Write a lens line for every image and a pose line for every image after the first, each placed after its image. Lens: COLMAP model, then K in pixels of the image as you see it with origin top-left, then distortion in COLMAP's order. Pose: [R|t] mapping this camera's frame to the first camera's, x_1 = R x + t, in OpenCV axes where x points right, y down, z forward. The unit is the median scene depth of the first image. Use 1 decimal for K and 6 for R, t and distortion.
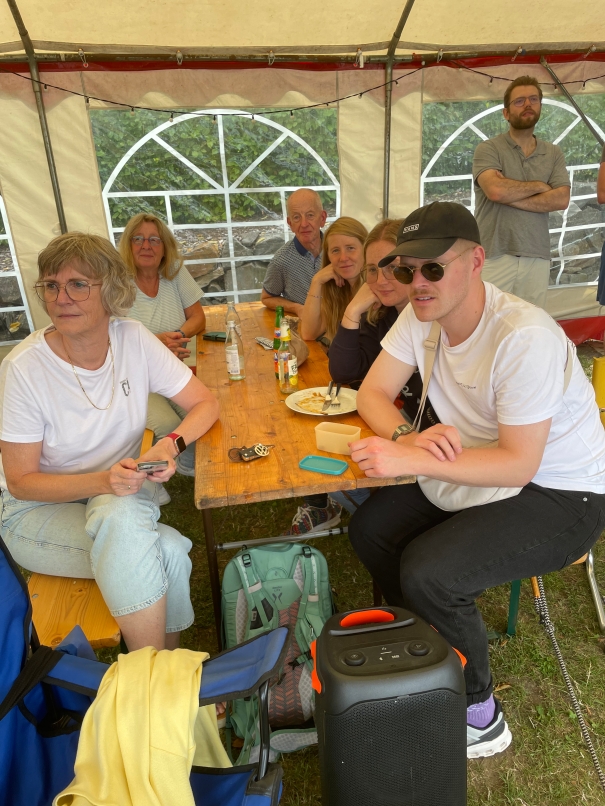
lens RADIAL K [[601.2, 0, 302.5], [0, 601.2, 403.0], [0, 0, 1]] dist [0.075547, -0.104467]
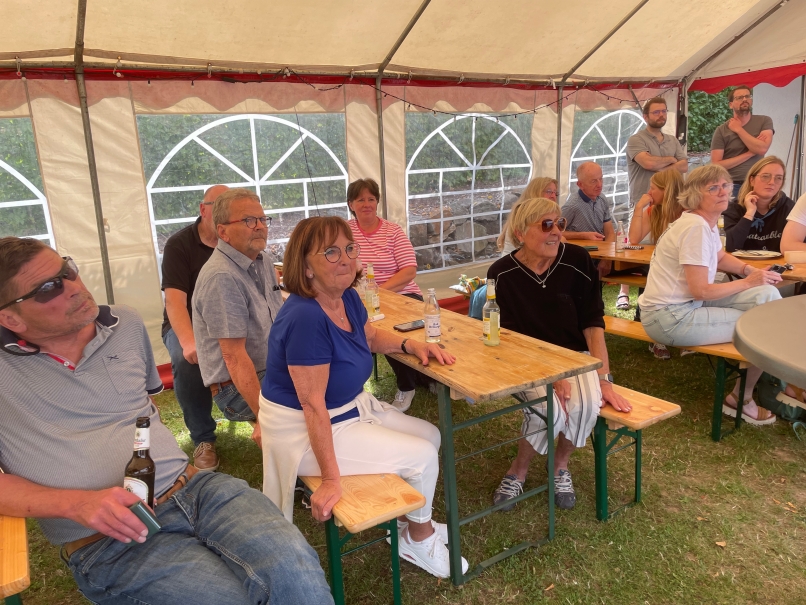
lens RADIAL K [[606.7, 0, 403.0], [0, 606.7, 302.5], [0, 0, 1]] dist [0.009264, -0.044178]
pose [[0.929028, -0.095741, 0.357409, -0.786534], [0.149481, 0.980724, -0.125841, 0.098269], [-0.338471, 0.170336, 0.925431, -0.169319]]
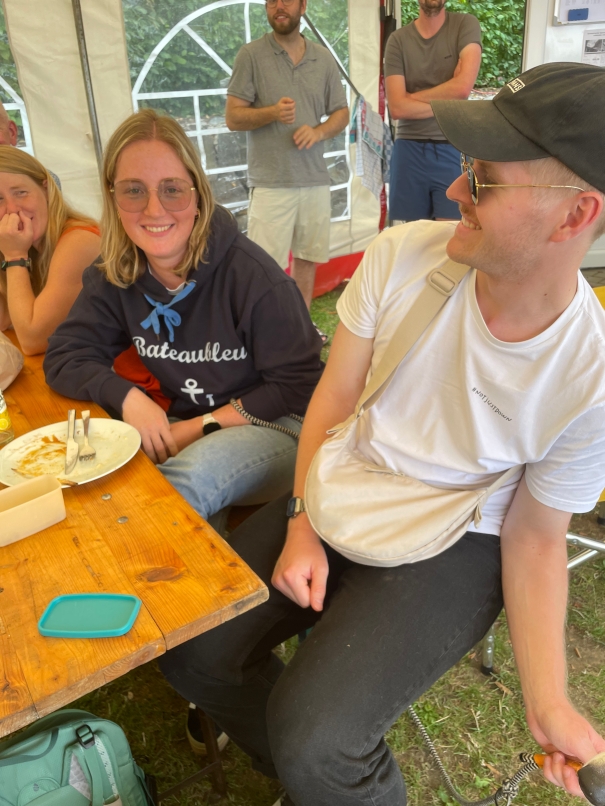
lens RADIAL K [[617.1, 0, 311.4], [0, 617.1, 411.9], [0, 0, 1]] dist [0.130640, -0.179454]
pose [[0.902296, -0.185134, 0.389342, 0.009756], [0.149532, 0.981431, 0.120138, -0.035837], [-0.404354, -0.050181, 0.913225, 0.156147]]
